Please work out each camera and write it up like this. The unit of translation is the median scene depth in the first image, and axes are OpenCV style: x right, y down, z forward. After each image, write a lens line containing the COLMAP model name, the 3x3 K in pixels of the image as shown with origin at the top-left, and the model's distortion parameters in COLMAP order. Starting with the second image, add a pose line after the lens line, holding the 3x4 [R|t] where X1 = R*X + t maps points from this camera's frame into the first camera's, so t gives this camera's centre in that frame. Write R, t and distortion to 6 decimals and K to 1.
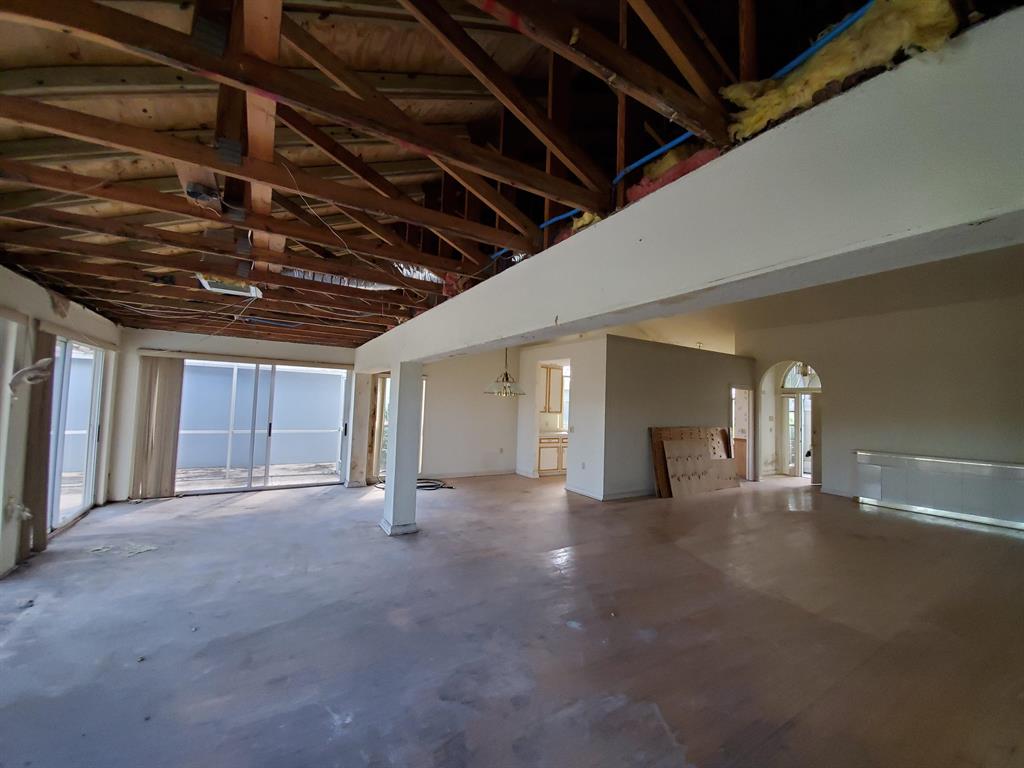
lens RADIAL K [[410.6, 0, 515.7], [0, 410.6, 381.9], [0, 0, 1]] dist [0.010447, -0.016605]
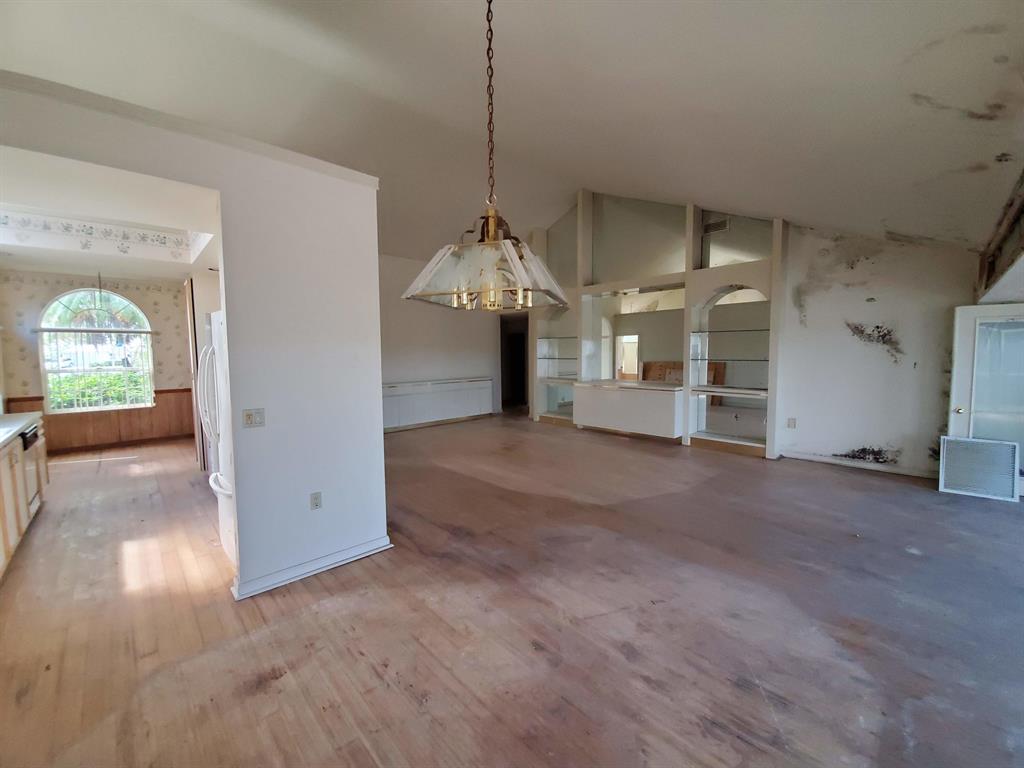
lens RADIAL K [[410.6, 0, 515.7], [0, 410.6, 381.9], [0, 0, 1]] dist [0.010447, -0.016605]
pose [[-0.218220, -0.104521, 0.970286, -0.205401], [-0.053498, 0.994034, 0.095047, 0.037762], [-0.974432, -0.031168, -0.222510, 0.766258]]
